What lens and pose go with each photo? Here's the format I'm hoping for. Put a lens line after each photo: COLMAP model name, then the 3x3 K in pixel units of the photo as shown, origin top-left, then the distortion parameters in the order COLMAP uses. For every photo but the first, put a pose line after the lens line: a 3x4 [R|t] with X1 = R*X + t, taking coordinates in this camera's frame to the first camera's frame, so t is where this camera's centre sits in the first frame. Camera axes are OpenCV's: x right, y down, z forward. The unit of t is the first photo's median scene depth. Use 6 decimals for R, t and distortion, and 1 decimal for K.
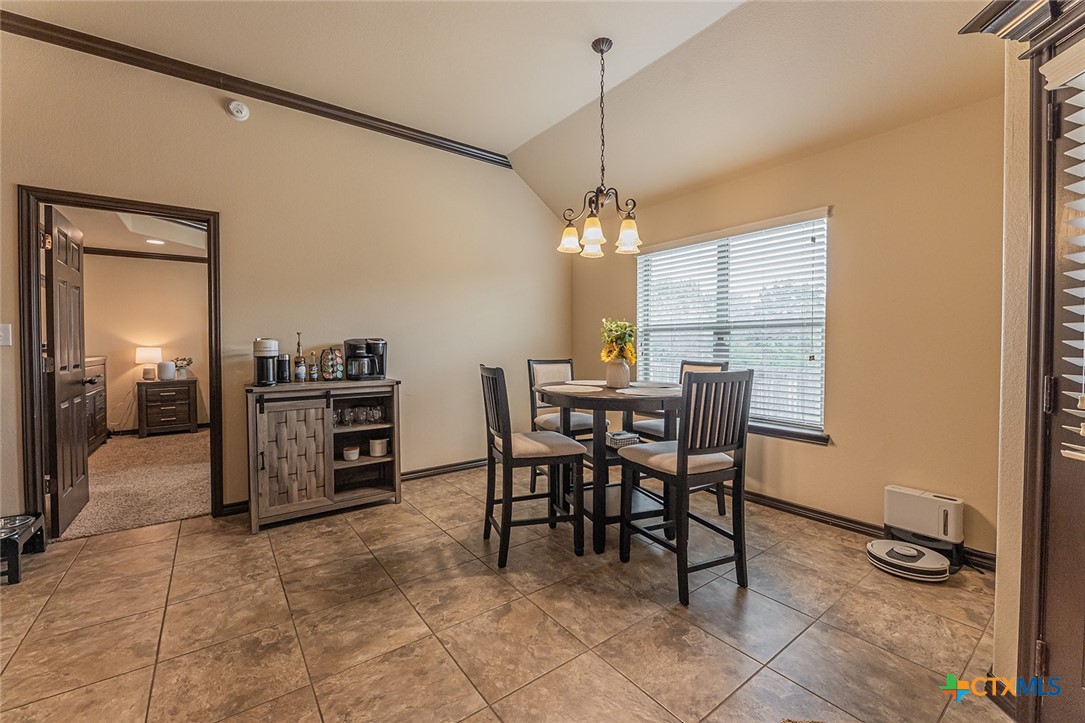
lens RADIAL K [[445.1, 0, 542.2], [0, 445.1, 347.1], [0, 0, 1]] dist [-0.001367, -0.000231]
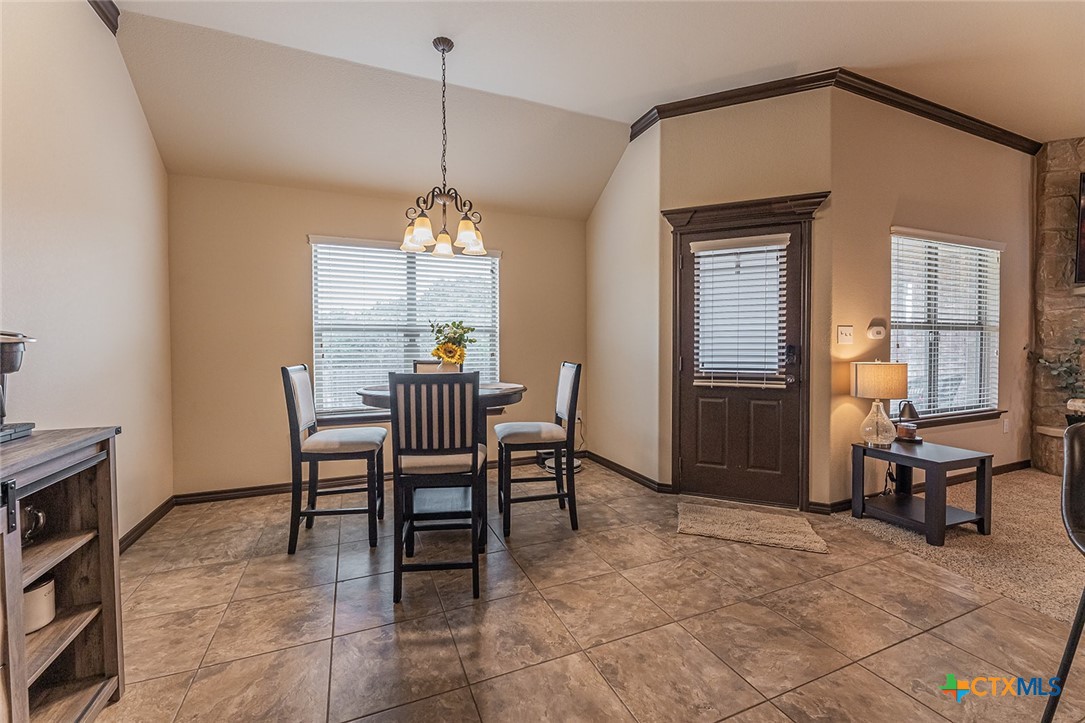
lens RADIAL K [[436.7, 0, 539.9], [0, 436.7, 350.9], [0, 0, 1]] dist [-0.003497, -0.002771]
pose [[0.243476, -0.013865, 0.969808, -0.765765], [0.015122, 0.999831, 0.010498, 0.001394], [-0.969789, 0.012109, 0.243645, 0.571243]]
